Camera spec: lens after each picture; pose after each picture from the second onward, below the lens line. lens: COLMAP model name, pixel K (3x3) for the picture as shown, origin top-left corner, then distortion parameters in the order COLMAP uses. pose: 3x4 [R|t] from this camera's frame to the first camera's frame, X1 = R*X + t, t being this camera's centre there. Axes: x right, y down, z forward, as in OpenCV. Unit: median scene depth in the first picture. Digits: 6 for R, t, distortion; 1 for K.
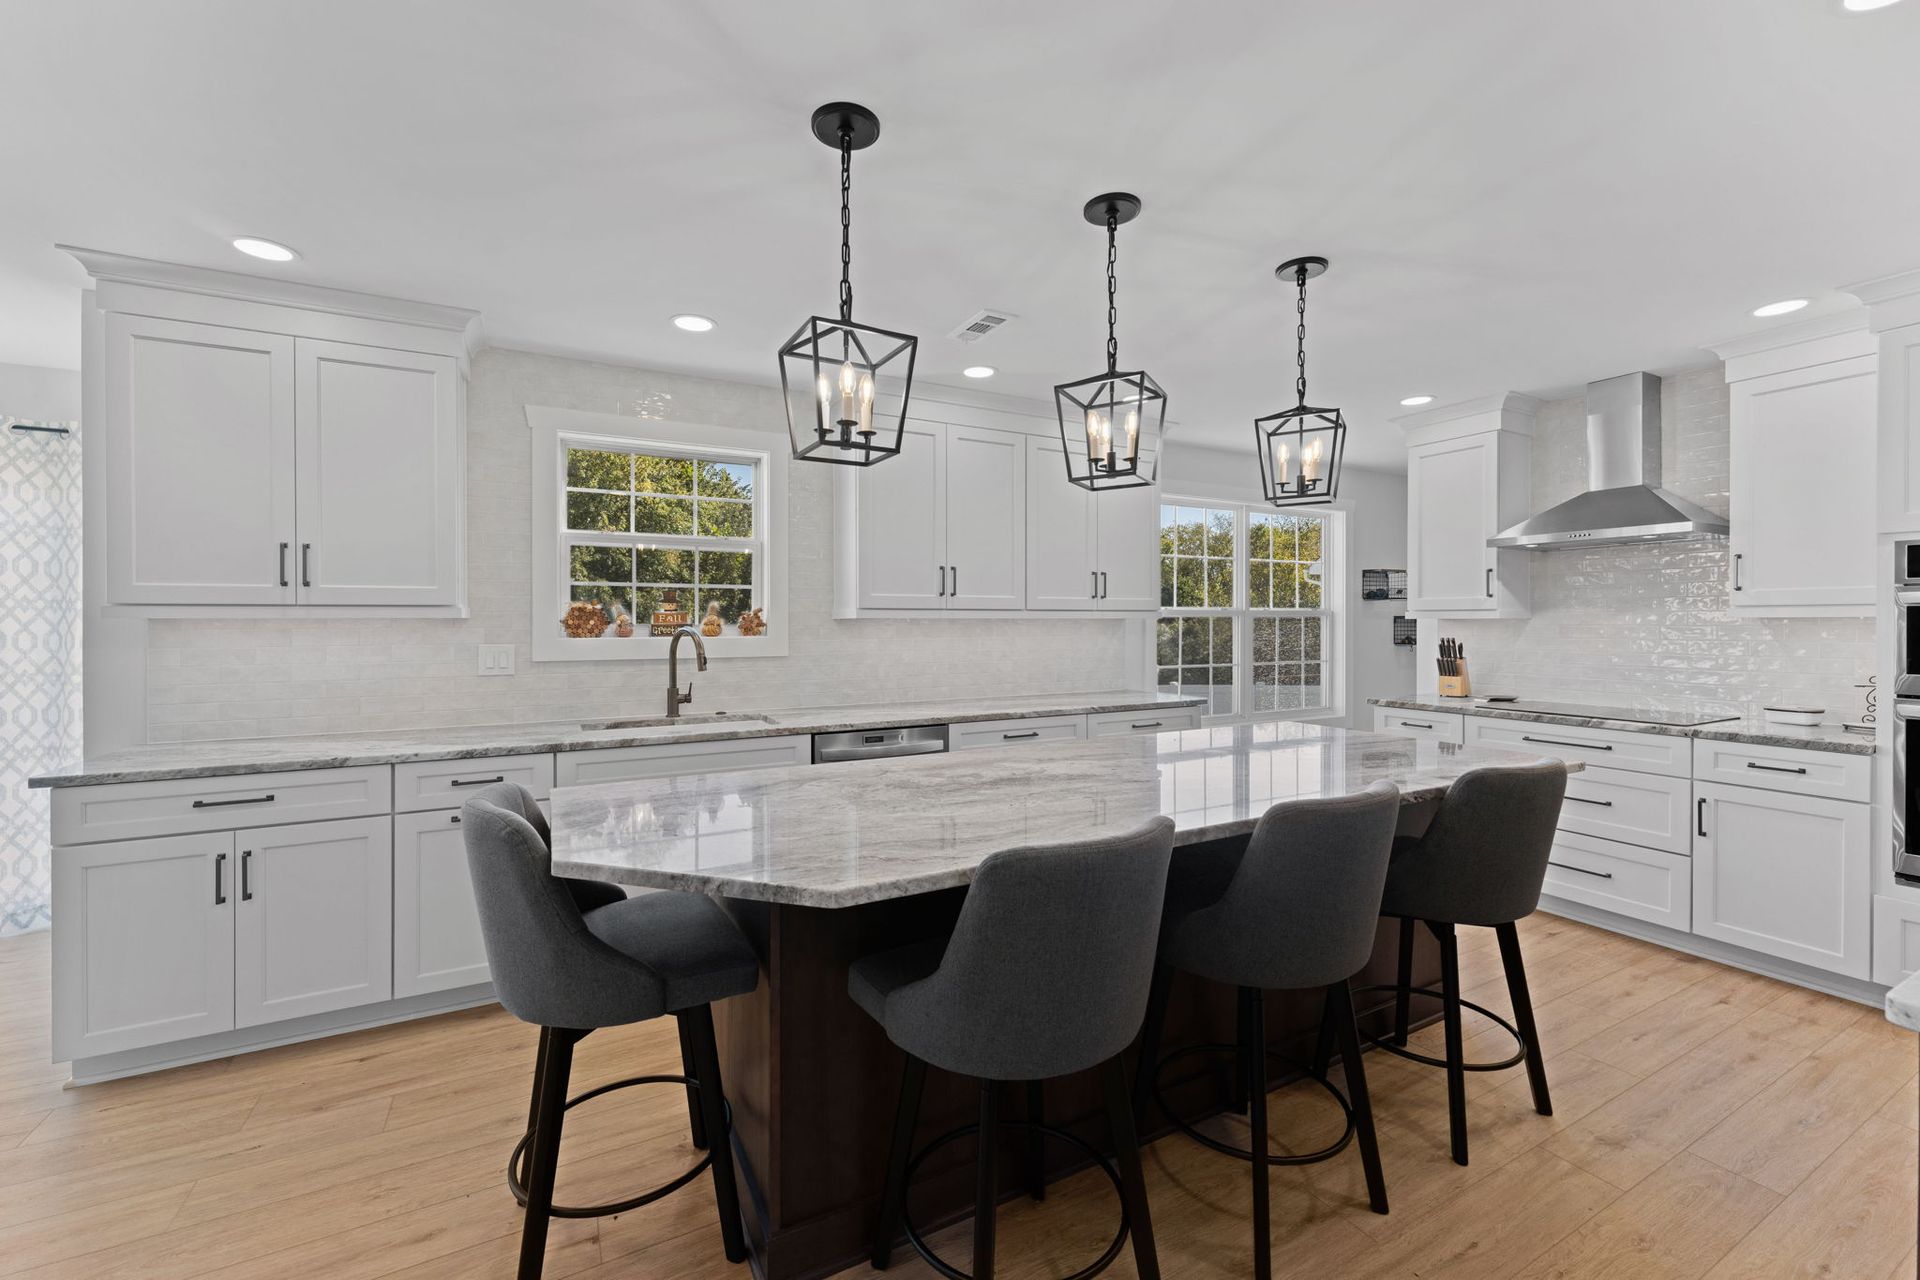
lens RADIAL K [[770.4, 0, 956.3], [0, 770.4, 627.2], [0, 0, 1]] dist [0.001712, -0.000094]
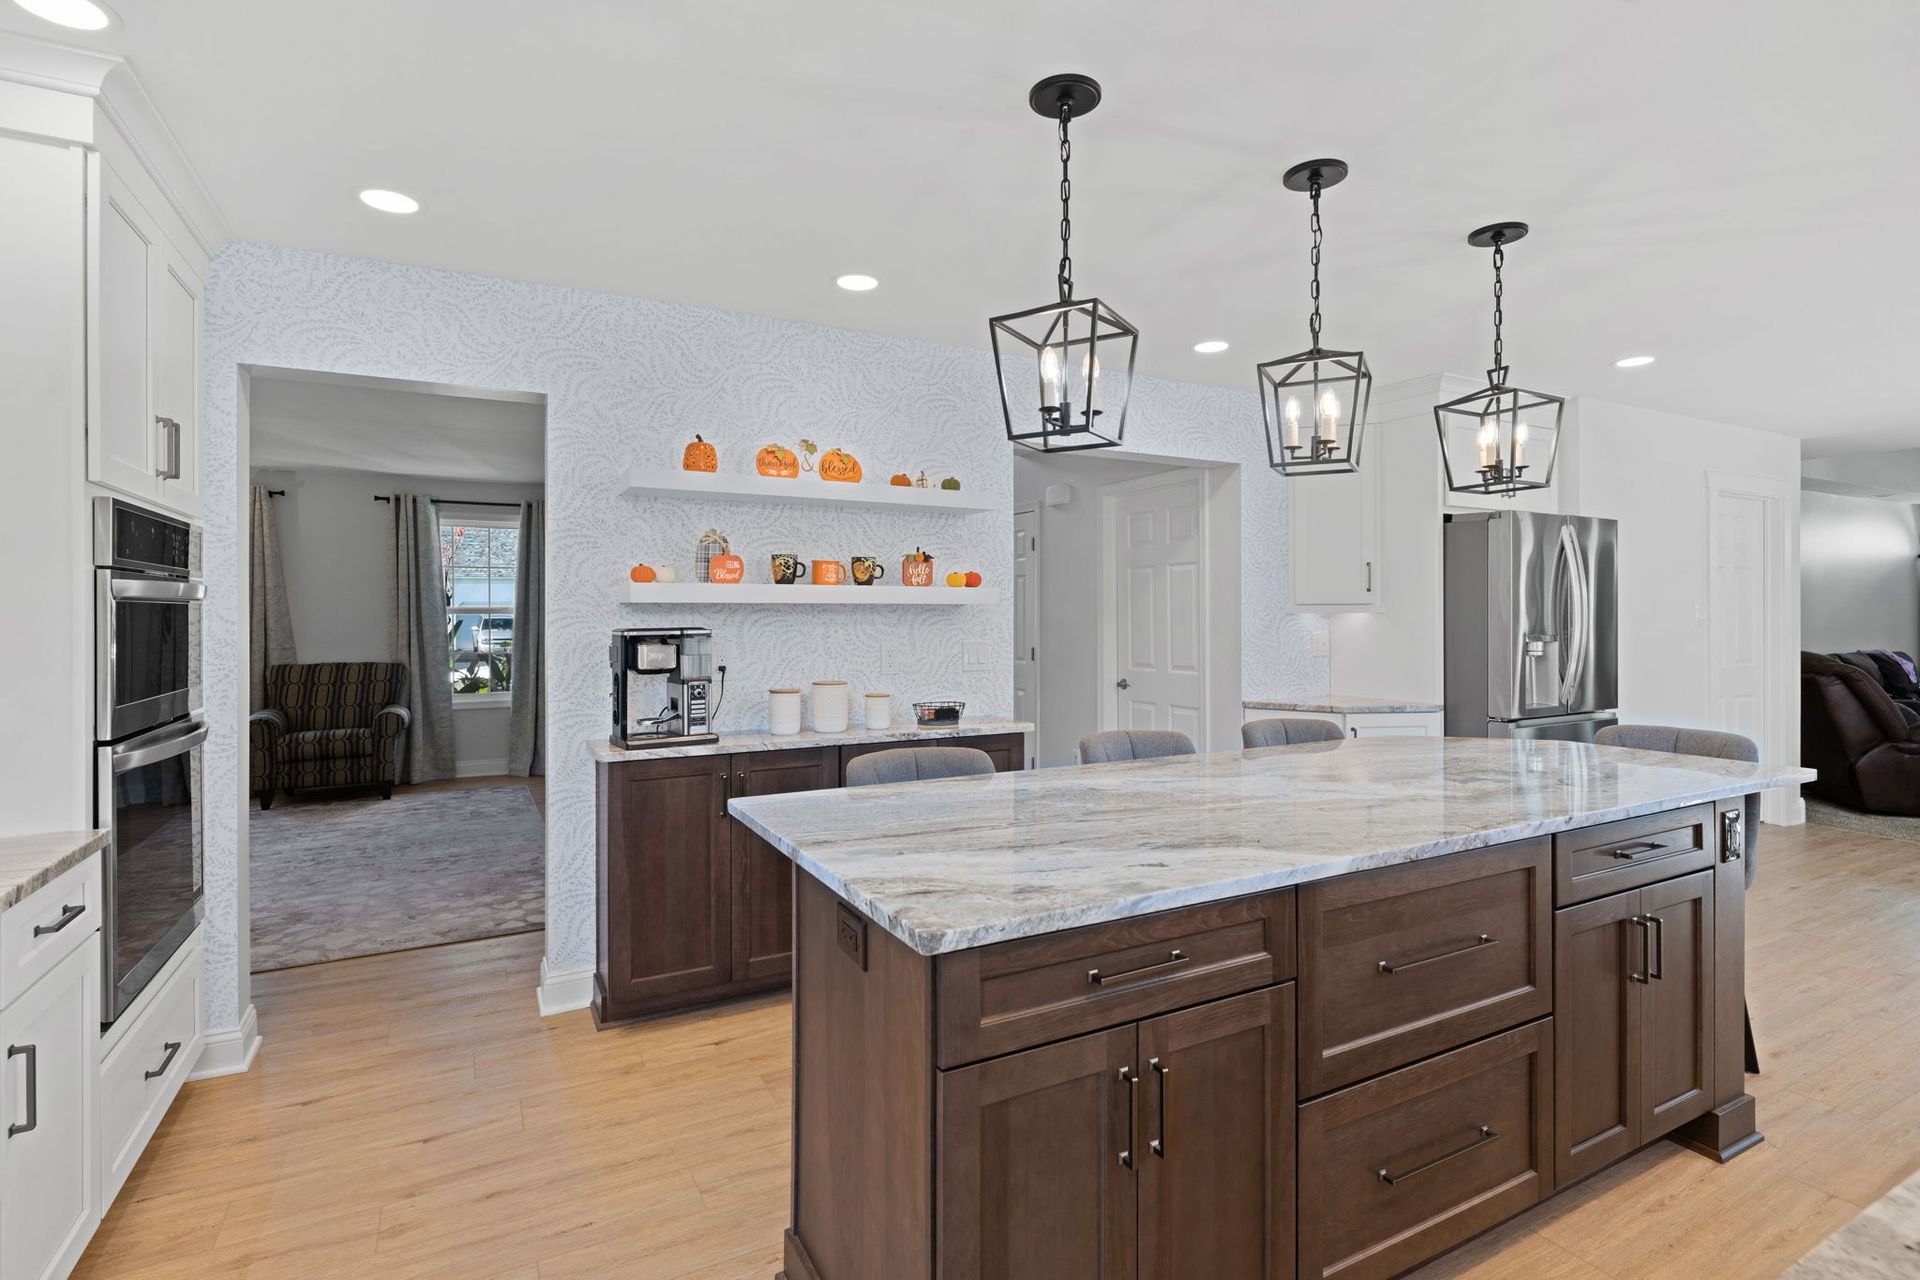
lens RADIAL K [[920.6, 0, 955.2], [0, 920.6, 611.8], [0, 0, 1]] dist [-0.001369, -0.001186]
pose [[-0.999994, 0.002801, -0.001829, 0.399869], [0.002791, 0.999981, 0.005429, -0.015976], [0.001844, 0.005424, -0.999984, 1.330220]]
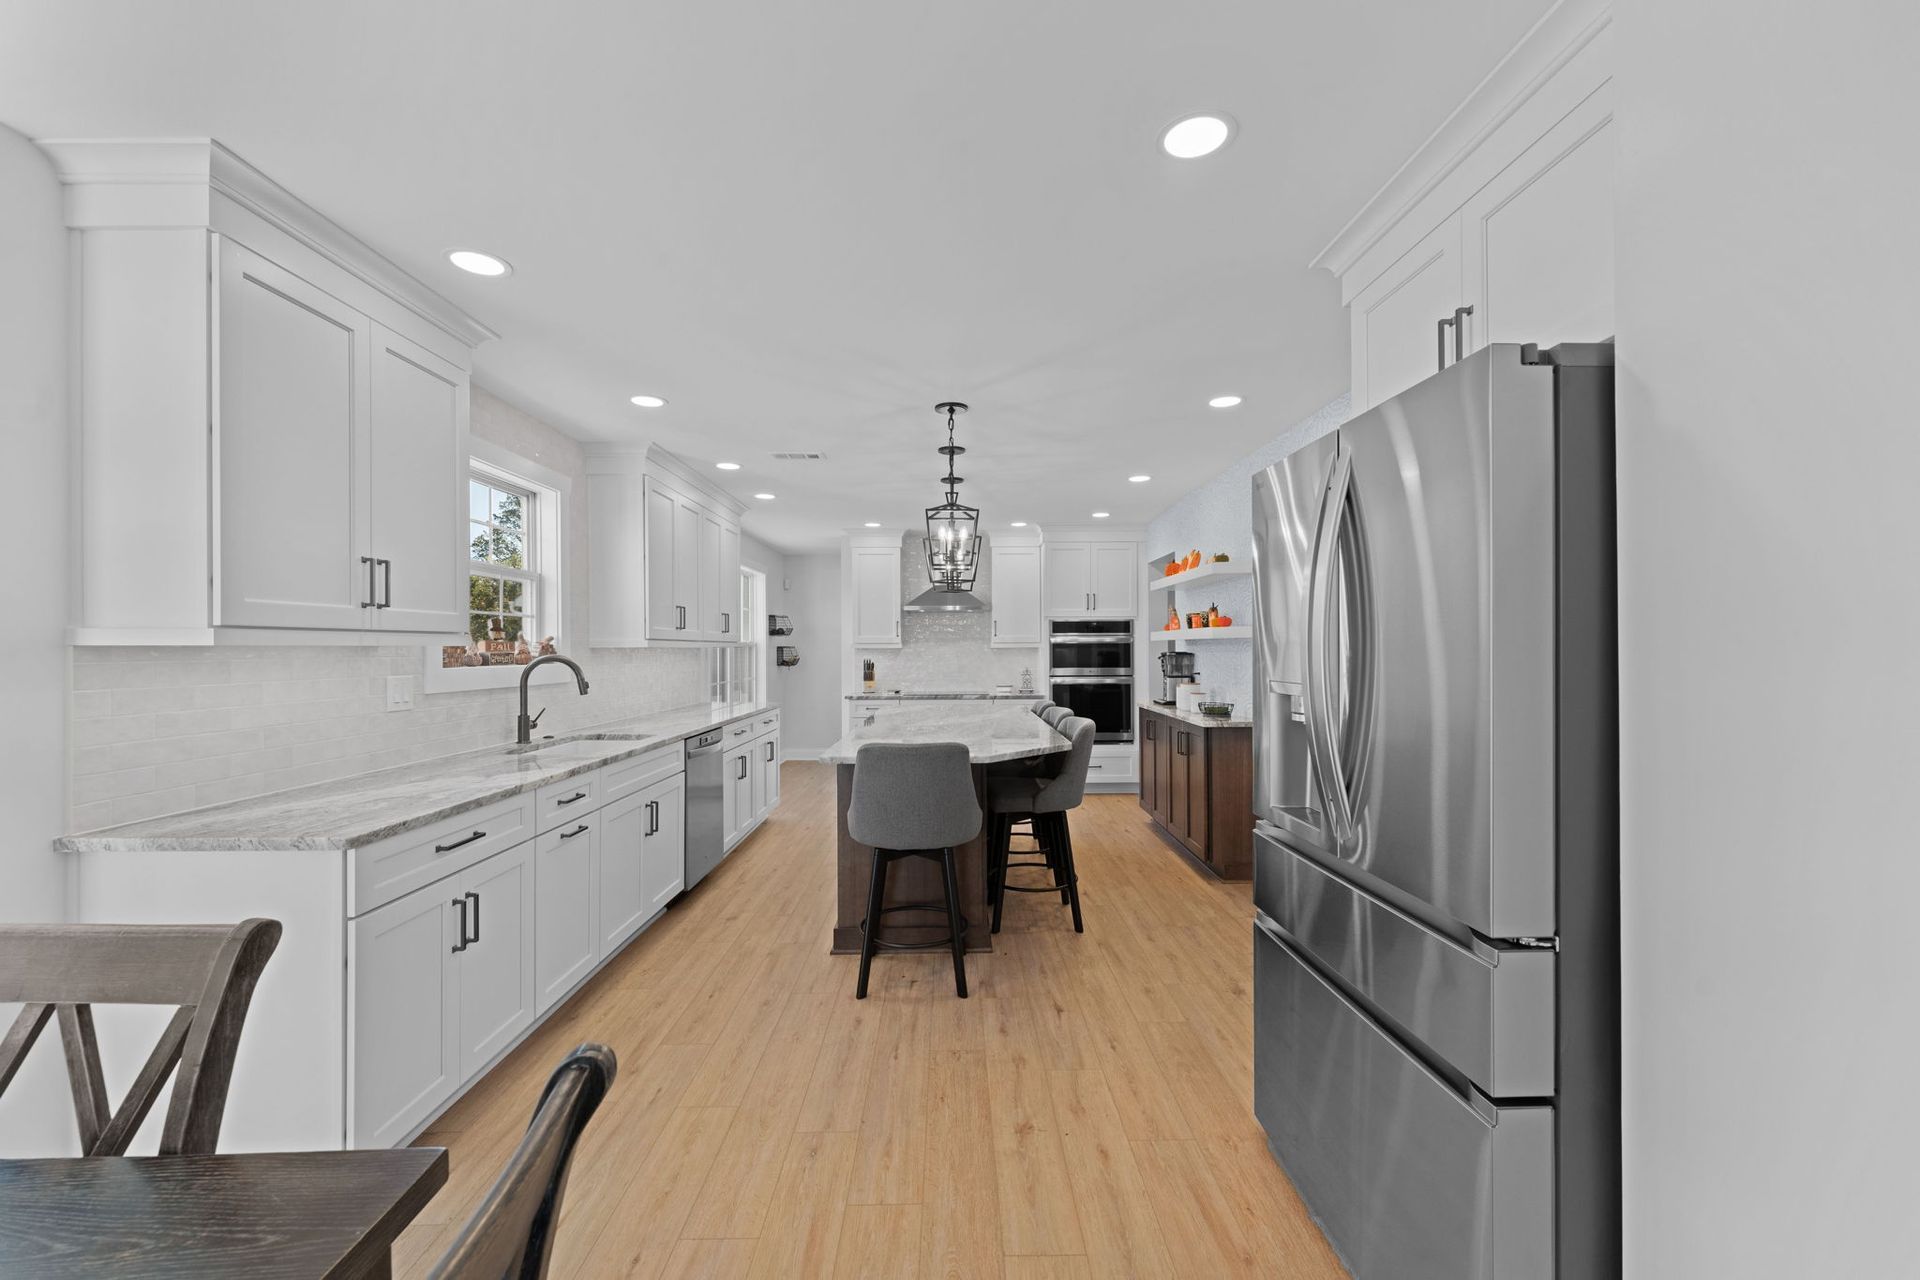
lens RADIAL K [[770.4, 0, 957.1], [0, 770.4, 646.8], [0, 0, 1]] dist [0.001712, -0.000094]
pose [[0.463367, 0.002764, 0.886162, -1.028073], [0.009520, 0.999922, -0.008097, 0.002295], [-0.886115, 0.012188, 0.463304, 0.018887]]
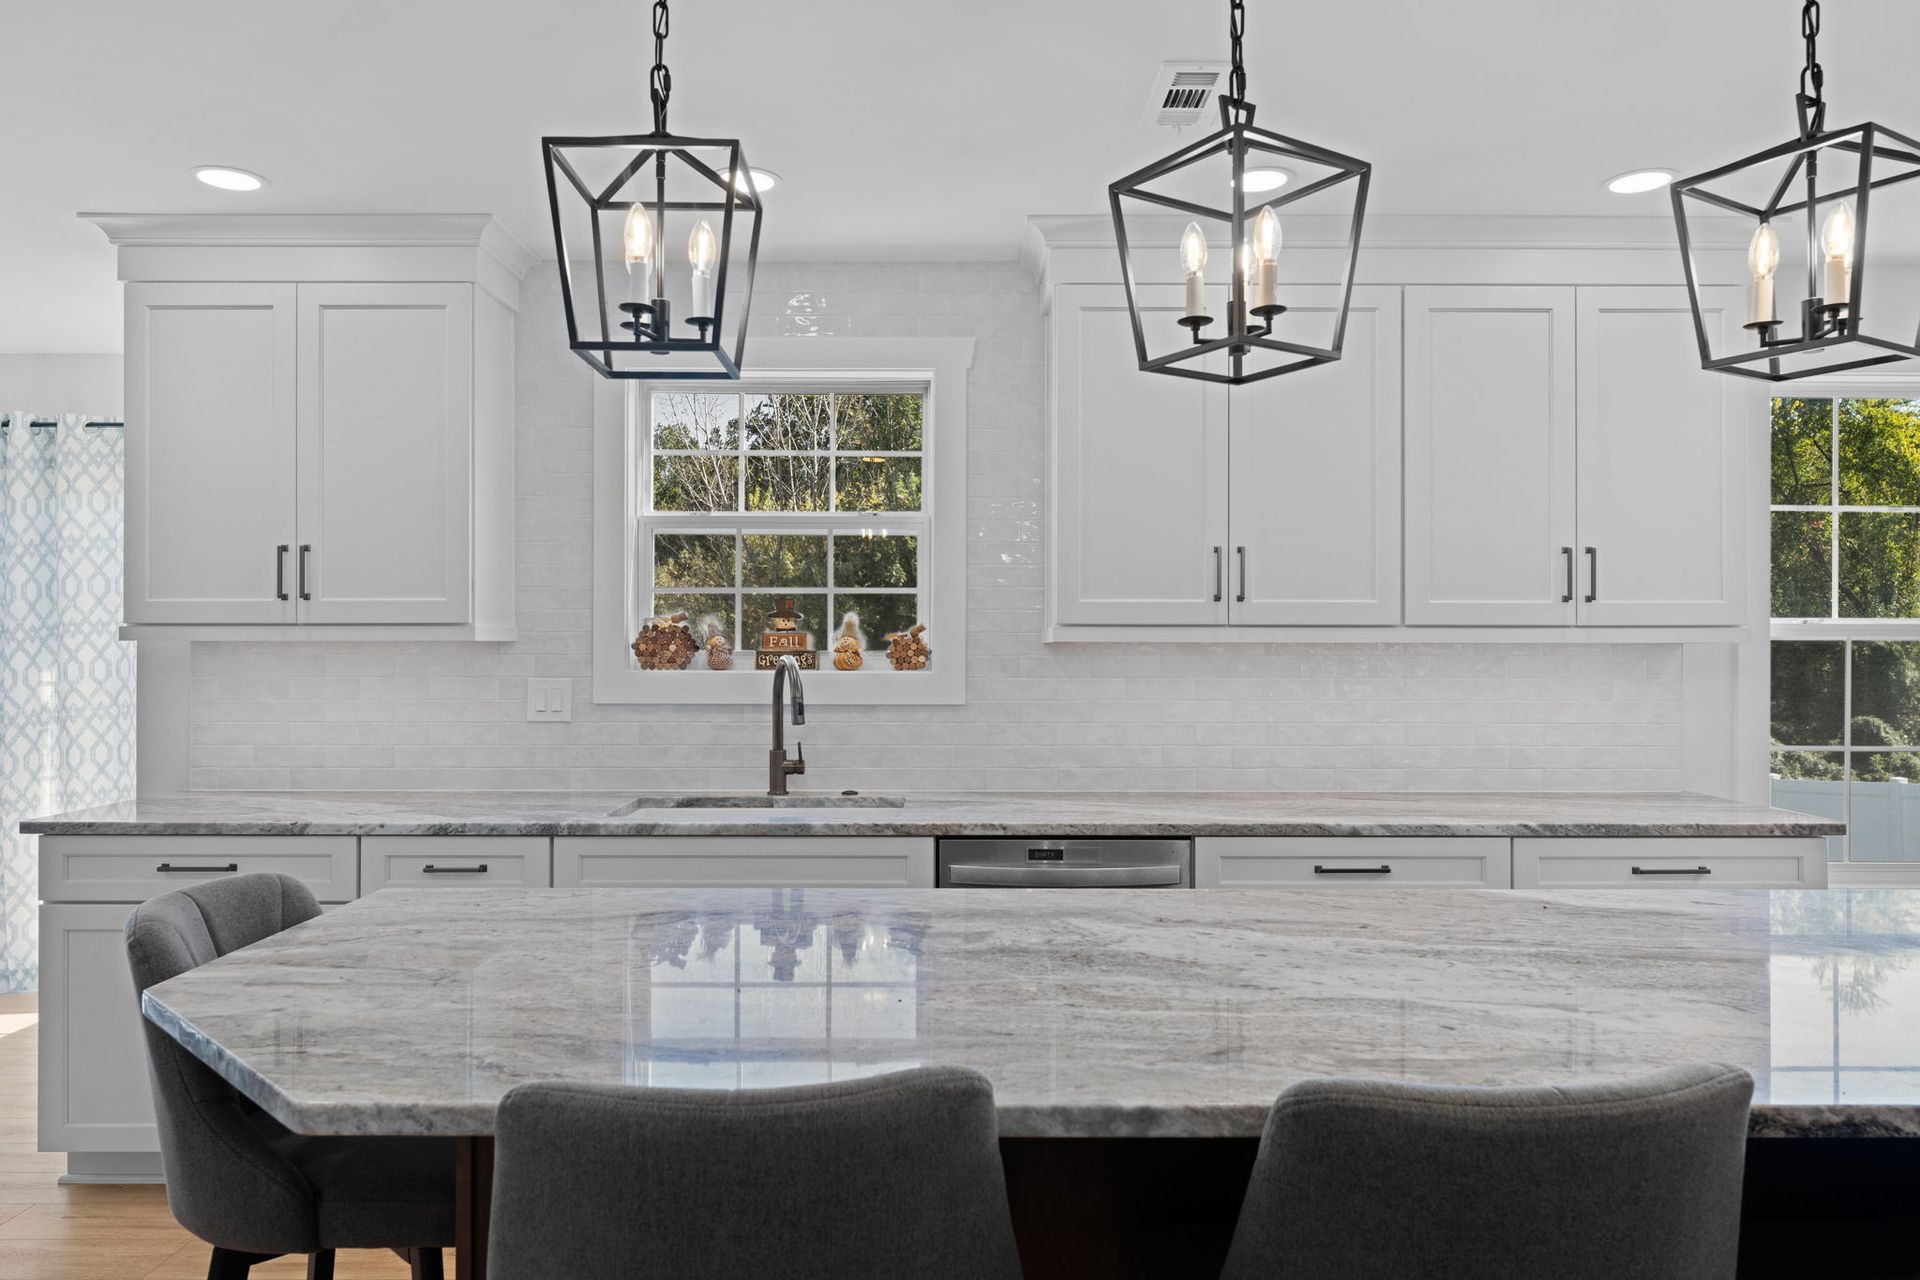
lens RADIAL K [[1268.0, 0, 956.3], [0, 1268.0, 641.9], [0, 0, 1]] dist [0.002823, -0.004459]
pose [[0.885488, 0.001212, -0.464660, 0.262338], [-0.006665, 0.999927, -0.010094, -0.001525], [0.464614, 0.012036, 0.885432, 0.132931]]
